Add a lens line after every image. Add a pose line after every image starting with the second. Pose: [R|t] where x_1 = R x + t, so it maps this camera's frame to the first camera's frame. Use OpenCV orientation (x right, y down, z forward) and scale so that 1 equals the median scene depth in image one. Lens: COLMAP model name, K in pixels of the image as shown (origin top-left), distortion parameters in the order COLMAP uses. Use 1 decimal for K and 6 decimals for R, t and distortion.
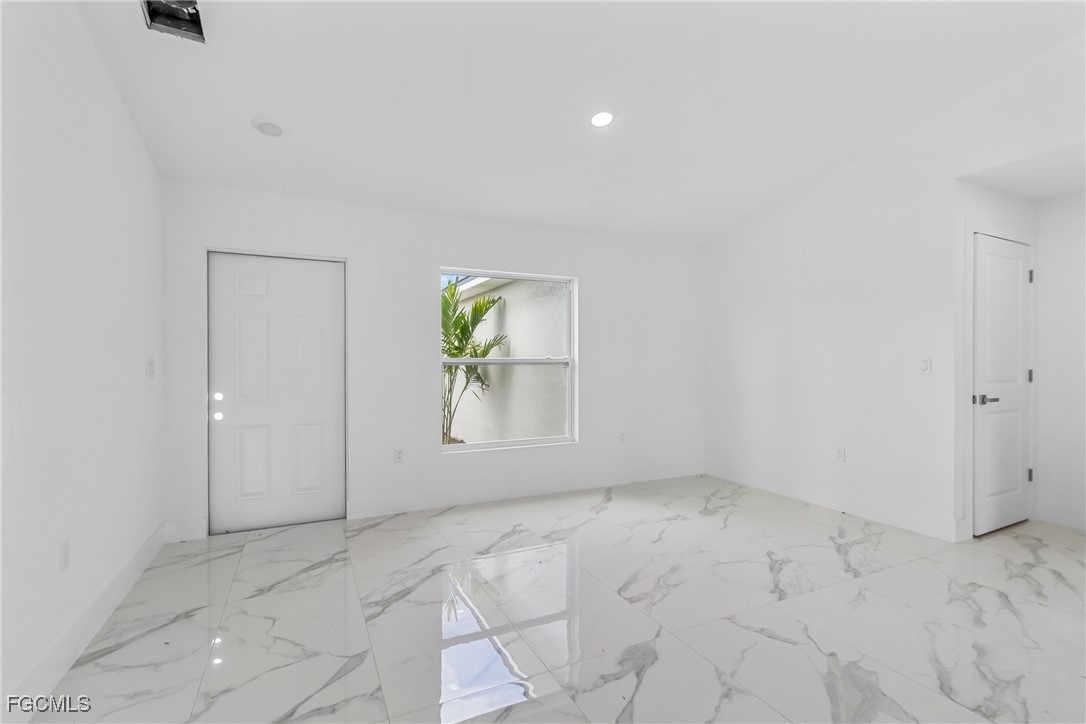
lens RADIAL K [[502.1, 0, 546.1], [0, 502.1, 362.6], [0, 0, 1]] dist [0.002447, -0.000074]
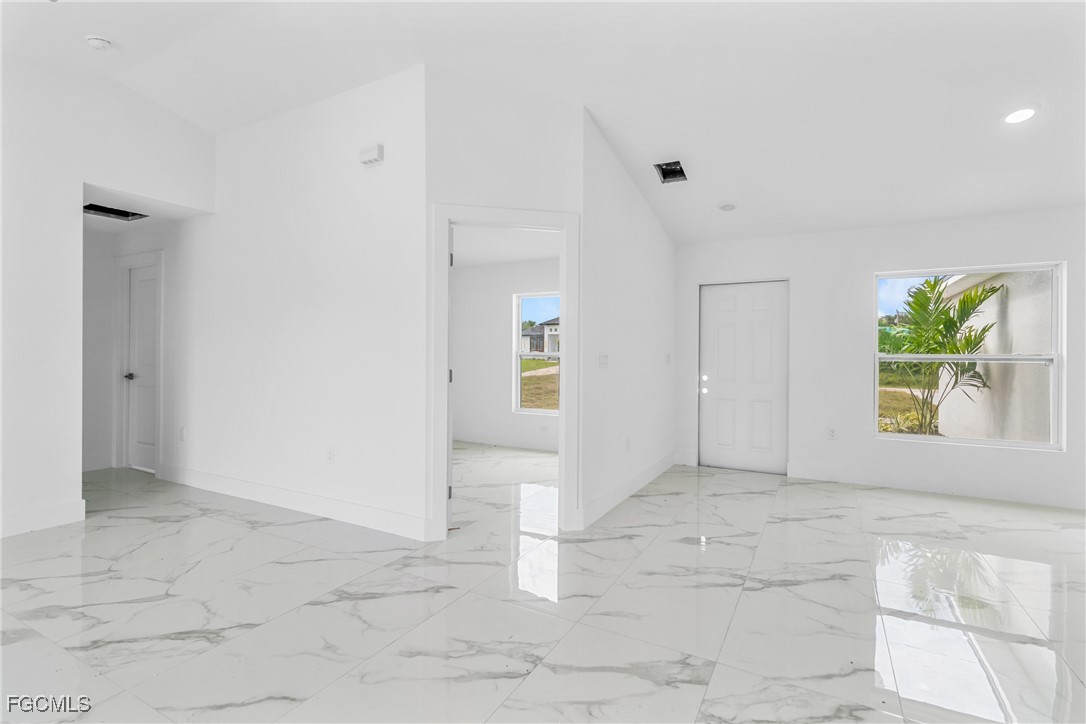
lens RADIAL K [[502.1, 0, 546.1], [0, 502.1, 362.6], [0, 0, 1]] dist [0.002447, -0.000074]
pose [[0.573155, 0.015539, -0.819300, 0.324652], [-0.010600, 0.999877, 0.011548, 0.006188], [0.819379, 0.002066, 0.573249, -0.282472]]
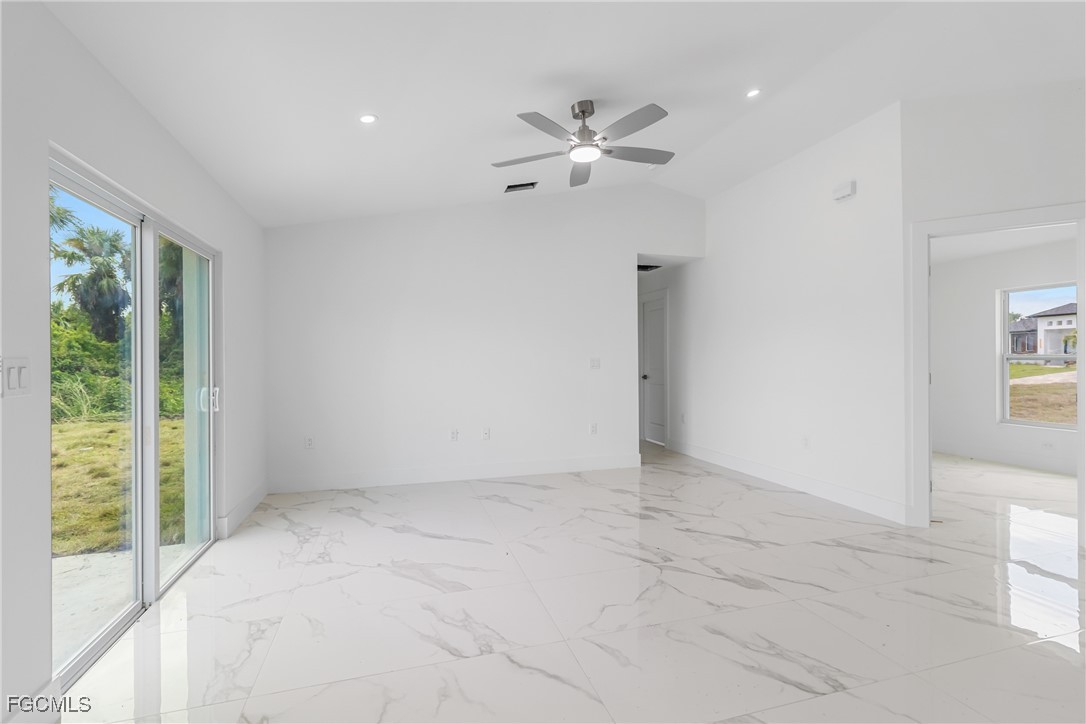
lens RADIAL K [[502.1, 0, 546.1], [0, 502.1, 362.6], [0, 0, 1]] dist [0.002447, -0.000074]
pose [[-0.163655, 0.003462, -0.986511, 2.053928], [0.001627, 0.999993, 0.003239, 0.015990], [0.986516, -0.001074, -0.163660, -1.680464]]
